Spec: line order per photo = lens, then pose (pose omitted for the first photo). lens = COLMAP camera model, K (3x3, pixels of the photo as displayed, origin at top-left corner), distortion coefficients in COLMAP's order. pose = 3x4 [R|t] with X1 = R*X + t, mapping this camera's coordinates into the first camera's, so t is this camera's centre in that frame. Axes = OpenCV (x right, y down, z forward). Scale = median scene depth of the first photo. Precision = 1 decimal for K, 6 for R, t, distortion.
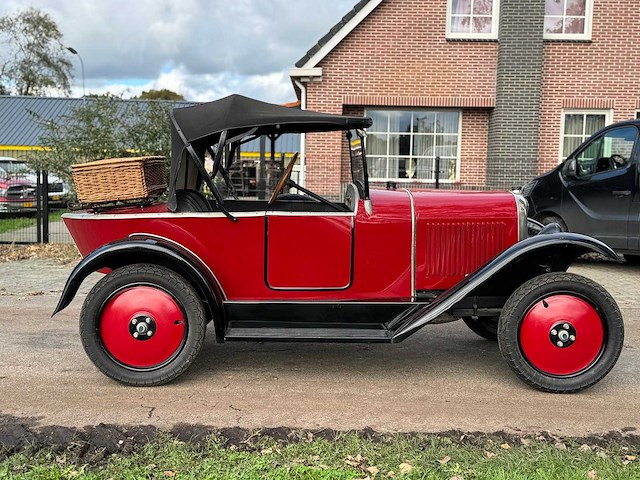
lens RADIAL K [[842.0, 0, 322.7], [0, 842.0, 237.5], [0, 0, 1]] dist [0.107782, 0.000000]
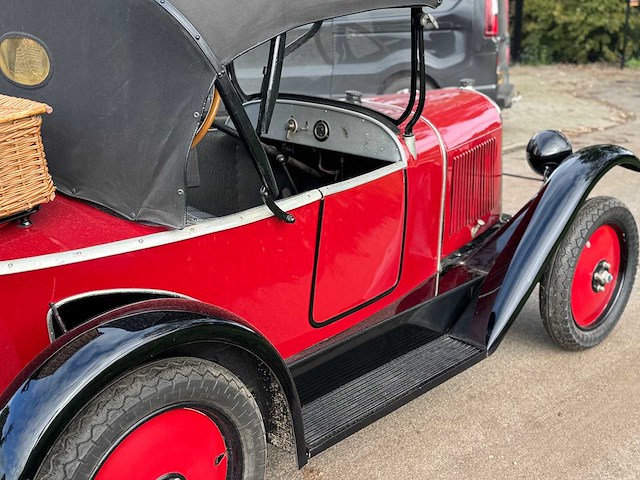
lens RADIAL K [[842.0, 0, 324.7], [0, 842.0, 237.9], [0, 0, 1]] dist [0.107782, 0.000000]
pose [[0.706466, -0.218754, 0.673091, -0.106414], [0.079394, 0.969527, 0.231764, -0.030679], [-0.703279, -0.110294, 0.702306, 0.163784]]
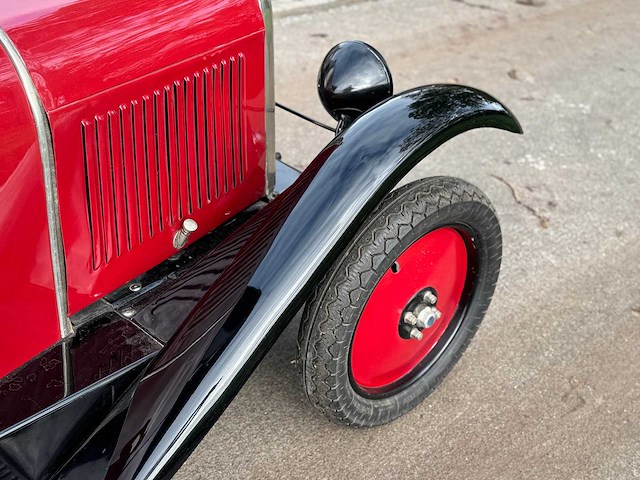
lens RADIAL K [[842.0, 0, 320.0], [0, 842.0, 242.5], [0, 0, 1]] dist [0.107782, 0.000000]
pose [[0.718894, -0.323521, 0.615245, -0.004509], [0.004458, 0.887219, 0.461327, -0.031646], [-0.695106, -0.328903, 0.639258, 0.197262]]
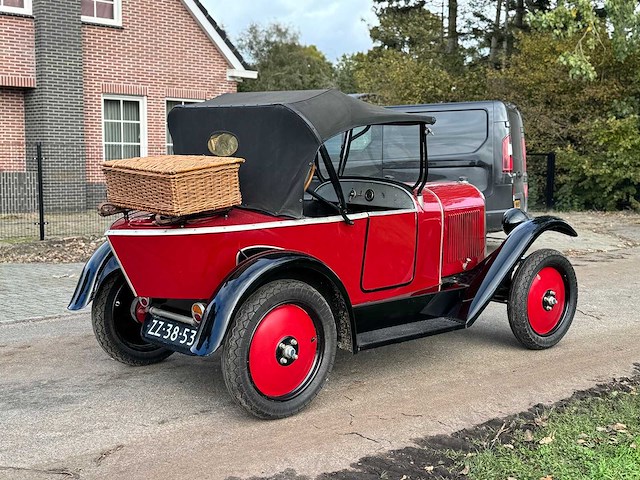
lens RADIAL K [[842.0, 0, 317.6], [0, 842.0, 243.5], [0, 0, 1]] dist [0.107782, 0.000000]
pose [[0.756582, -0.083012, 0.648608, -0.190300], [0.063599, 0.996548, 0.053357, -0.012875], [-0.650799, 0.000882, 0.759250, 0.077953]]
